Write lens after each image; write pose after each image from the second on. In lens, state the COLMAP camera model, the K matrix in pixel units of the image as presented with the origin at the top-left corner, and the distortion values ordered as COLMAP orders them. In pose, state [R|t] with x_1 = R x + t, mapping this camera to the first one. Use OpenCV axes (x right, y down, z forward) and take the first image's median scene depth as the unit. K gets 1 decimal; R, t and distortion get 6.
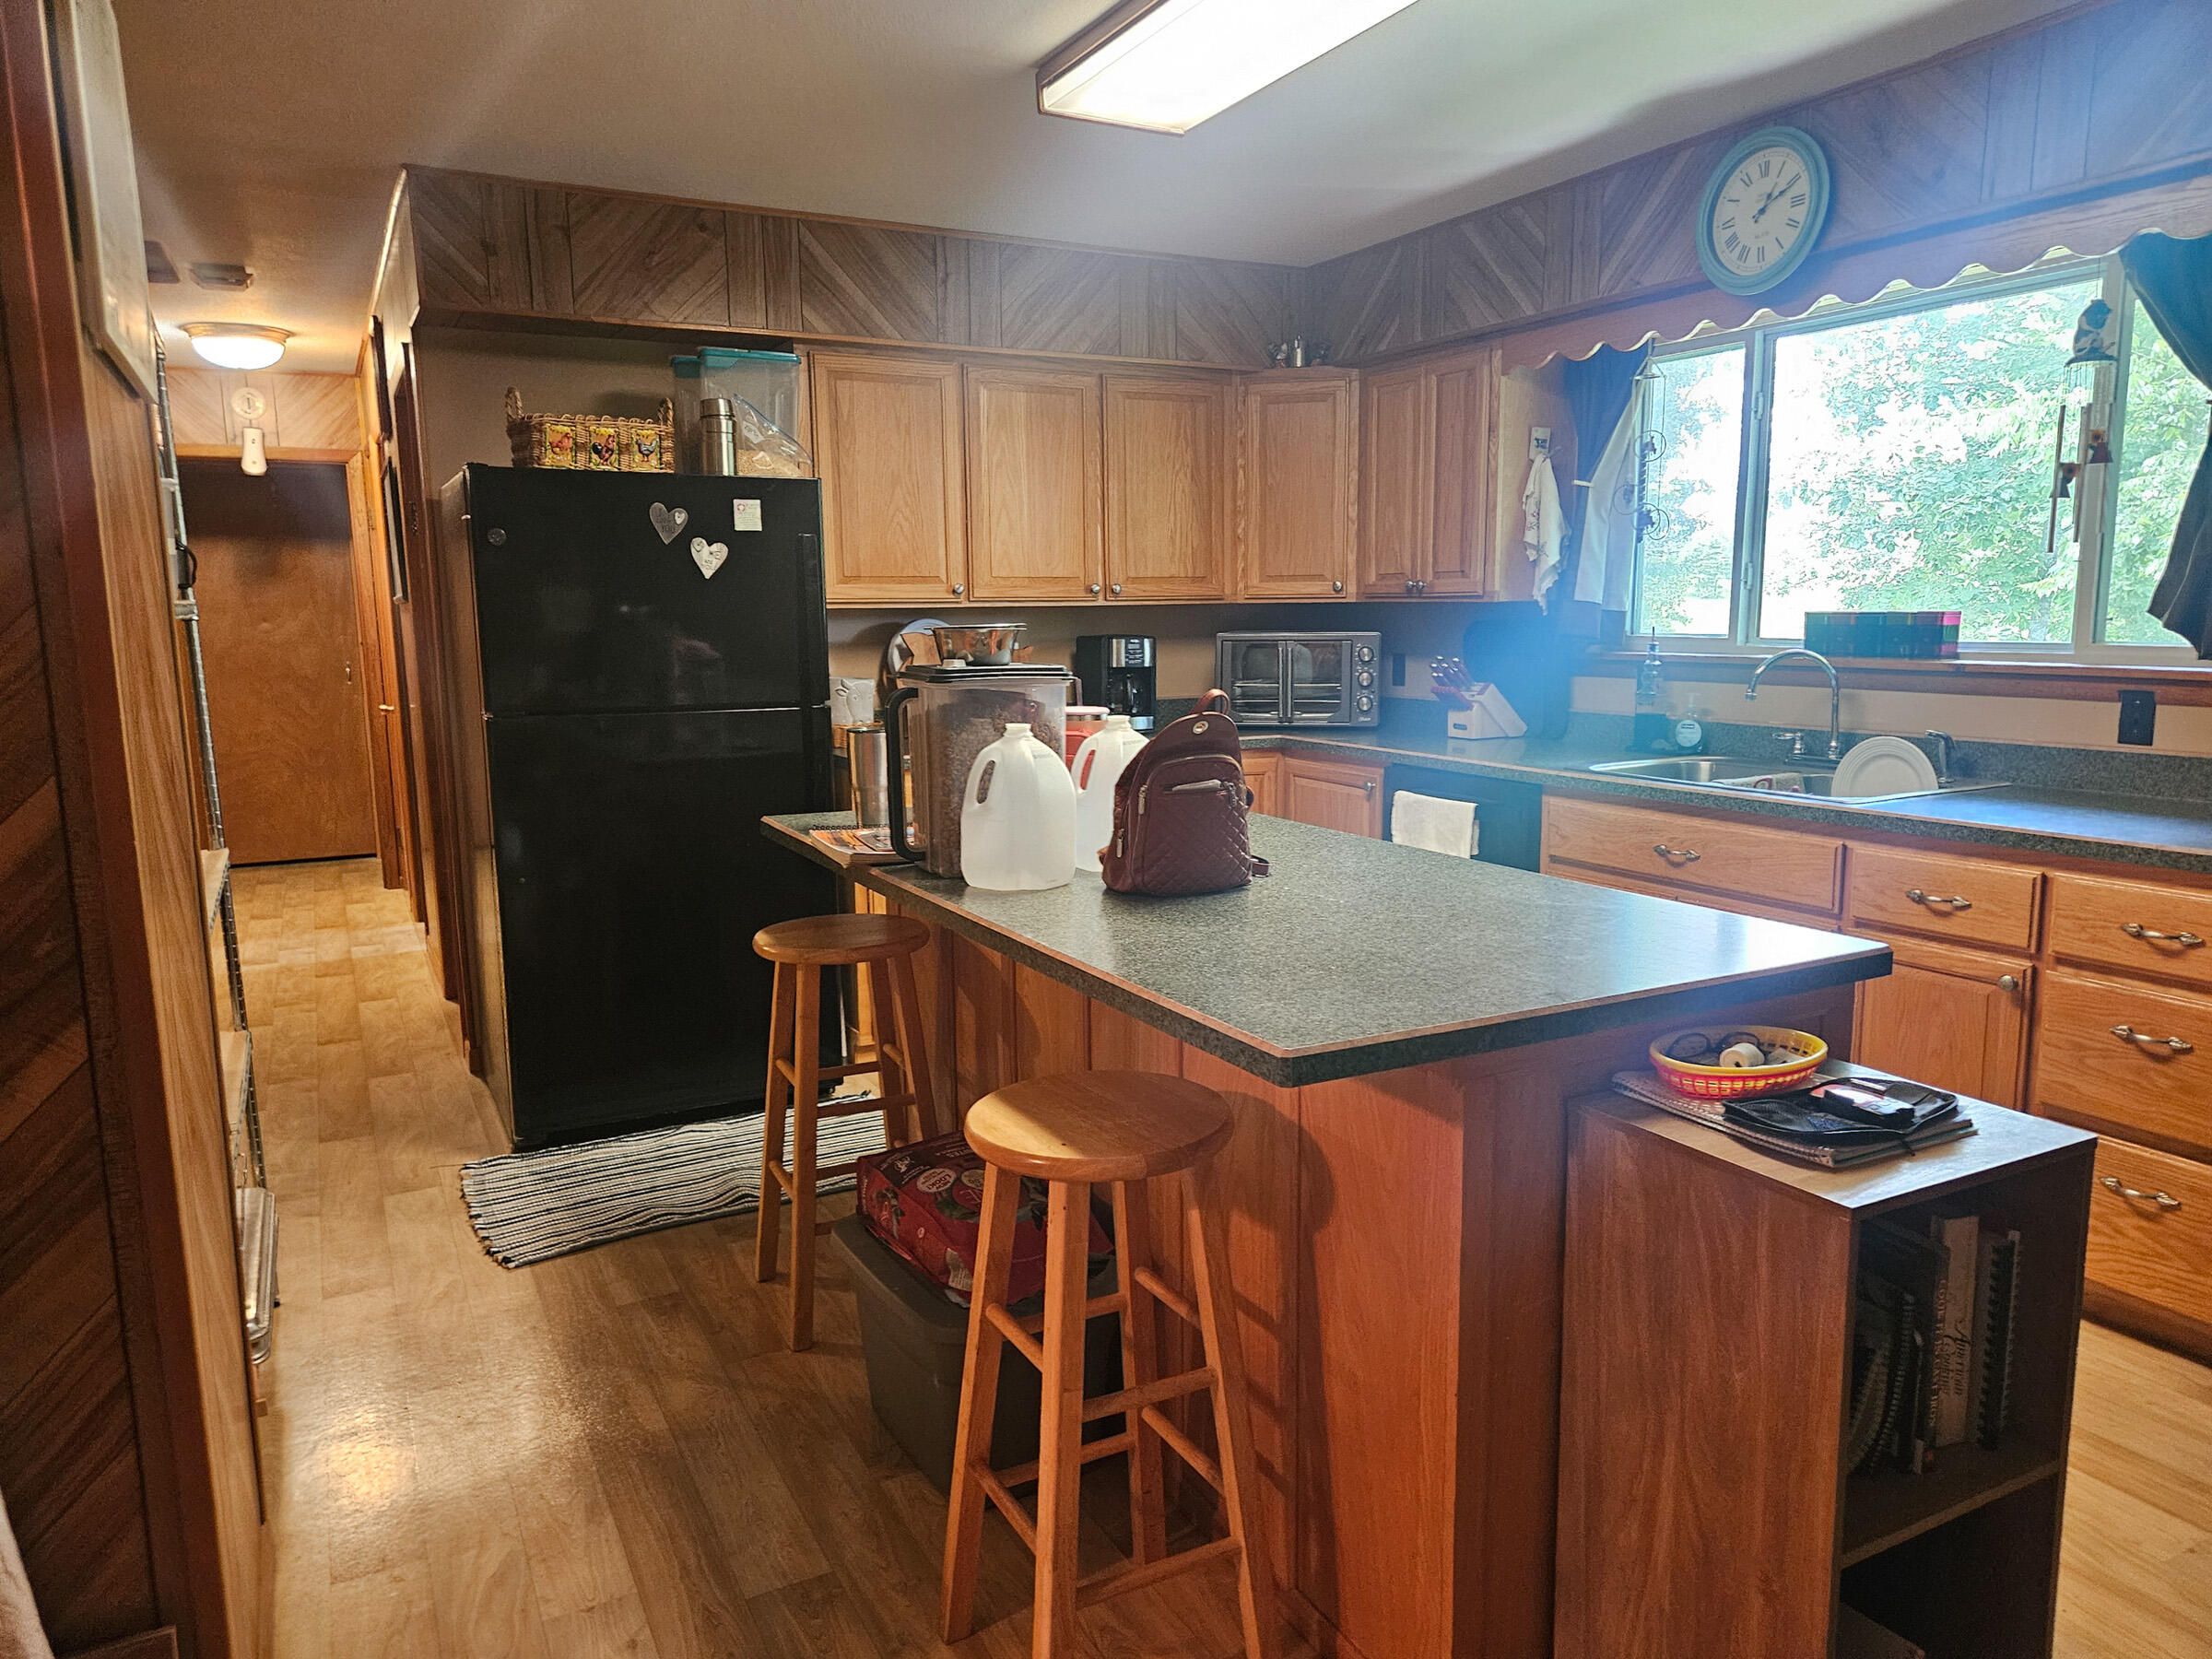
lens RADIAL K [[1487.3, 0, 1143.4], [0, 1487.3, 842.2], [0, 0, 1]] dist [0.039305, -0.034453]
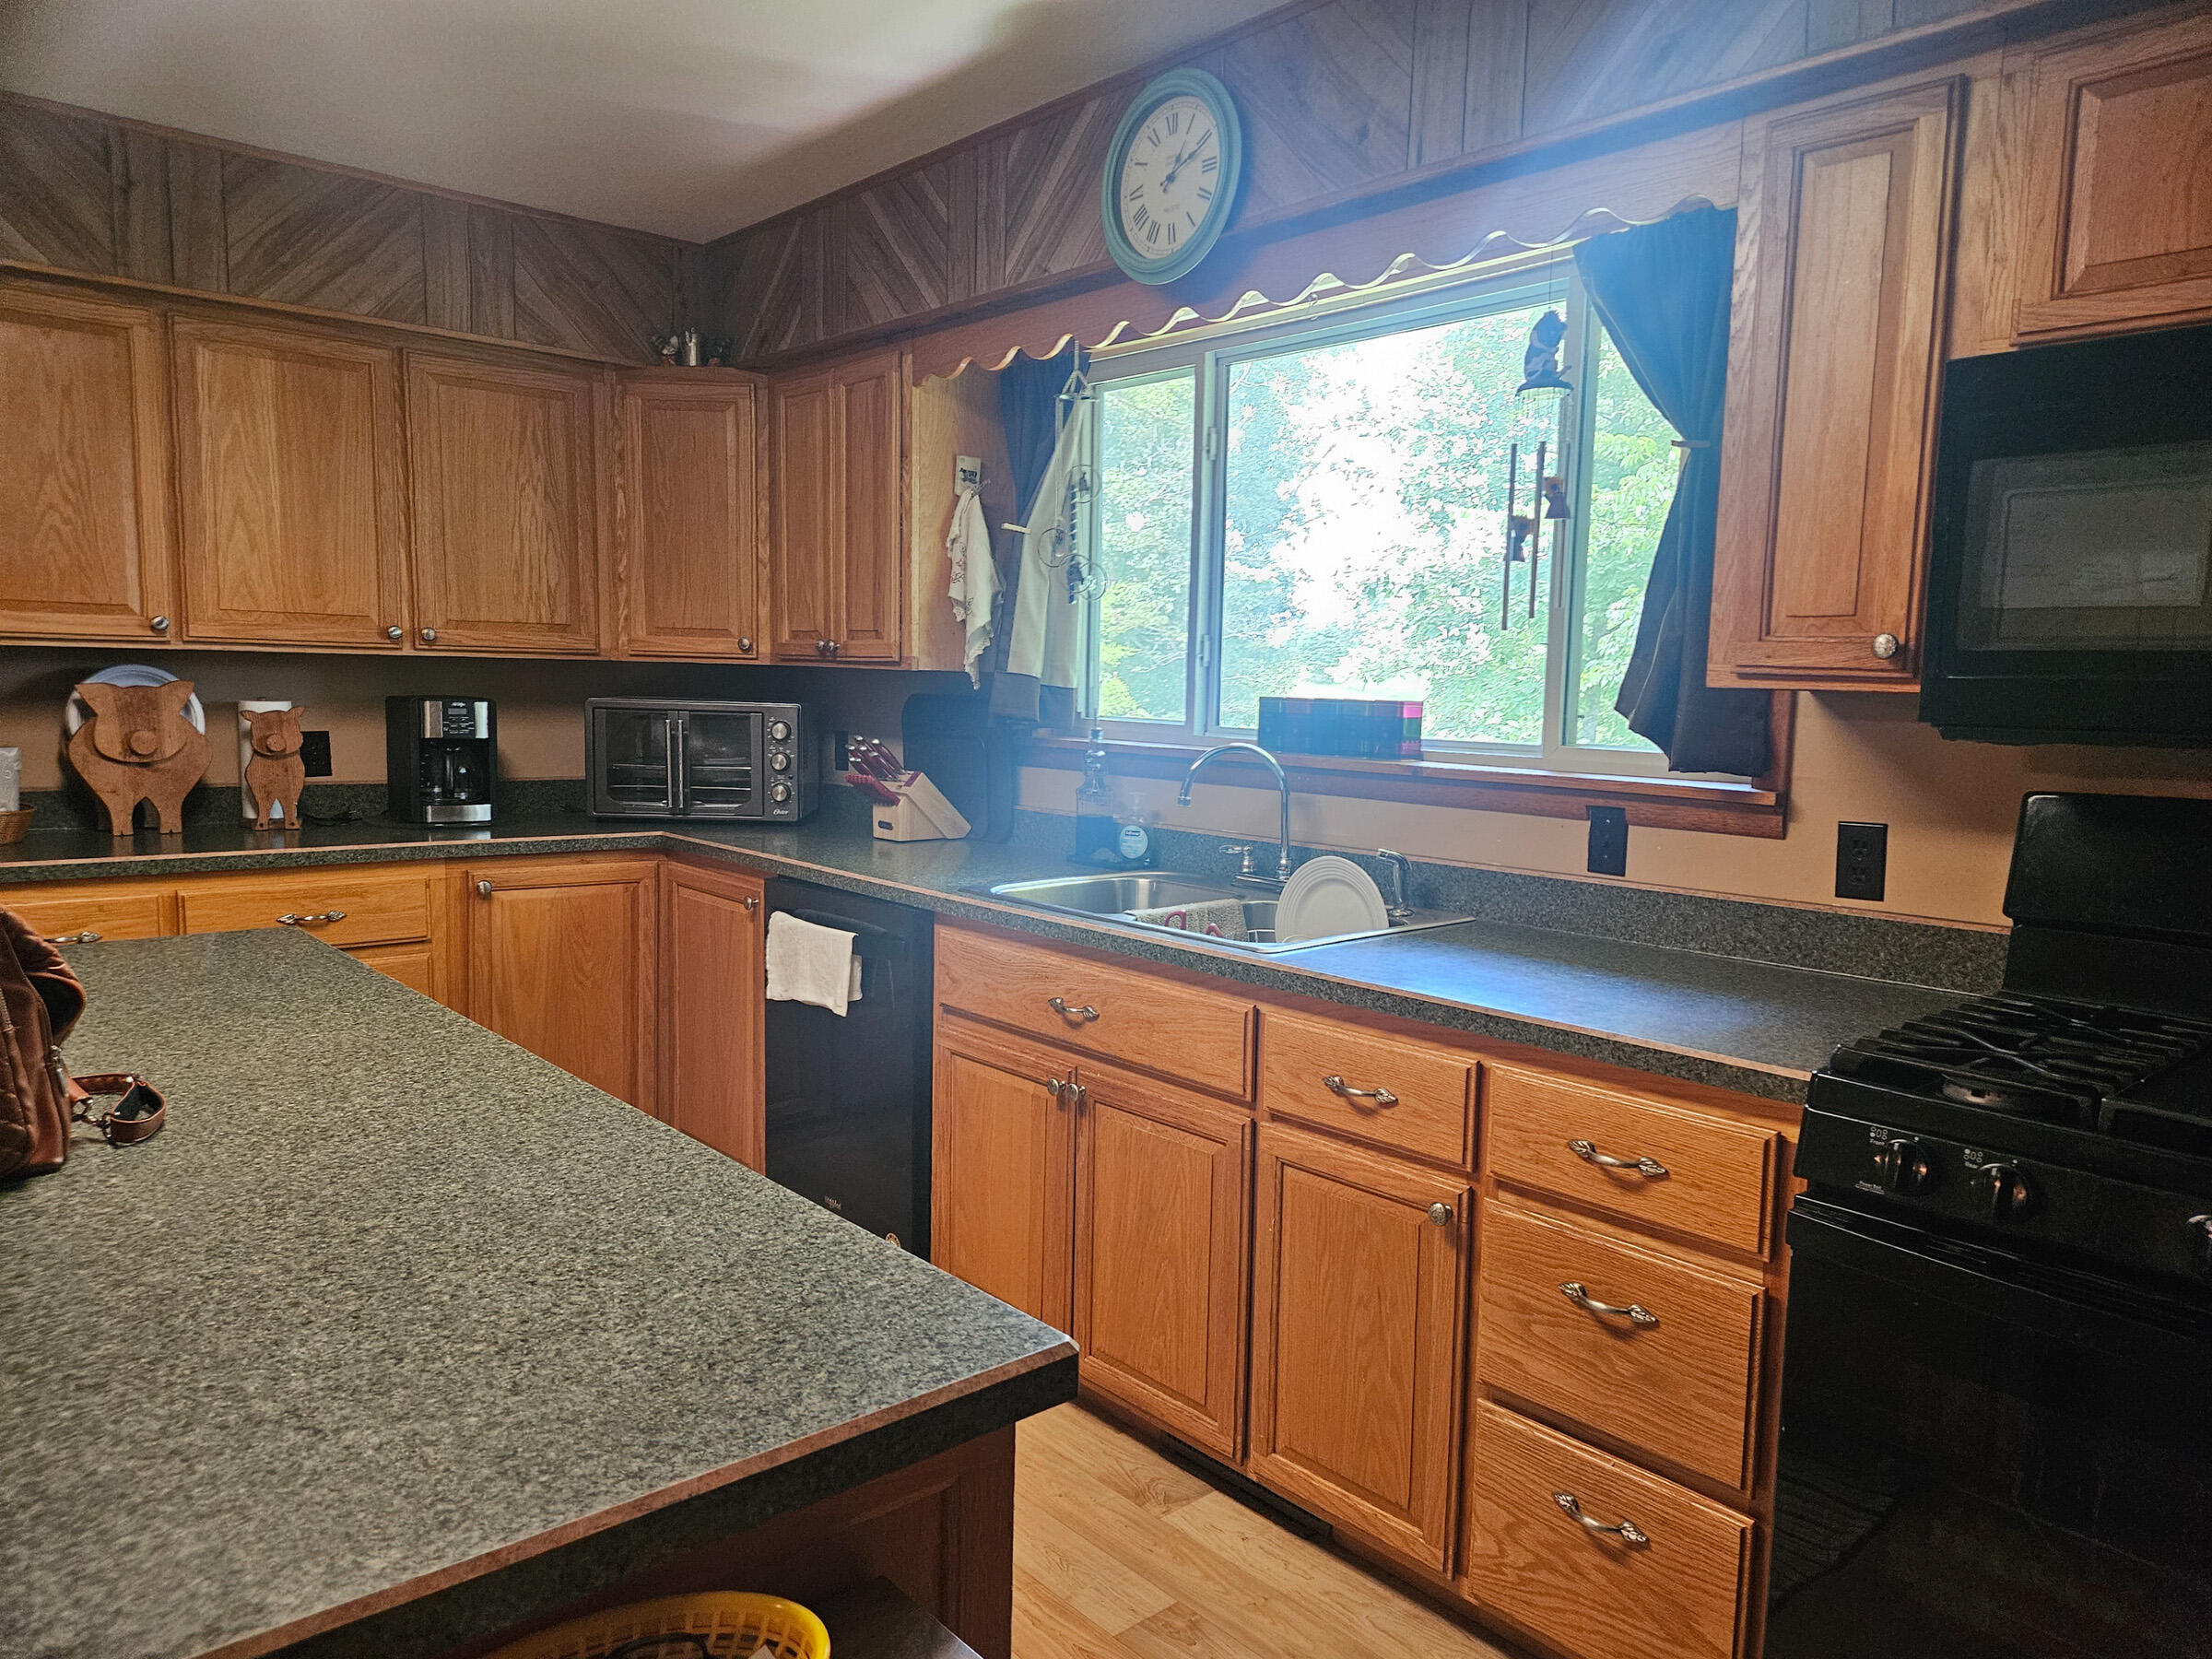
lens RADIAL K [[1487.3, 0, 1143.4], [0, 1487.3, 842.2], [0, 0, 1]] dist [0.039305, -0.034453]
pose [[0.972451, 0.009069, 0.232930, 0.226060], [0.001979, 0.998886, -0.047151, -0.043068], [-0.233098, 0.046314, 0.971350, 0.275638]]
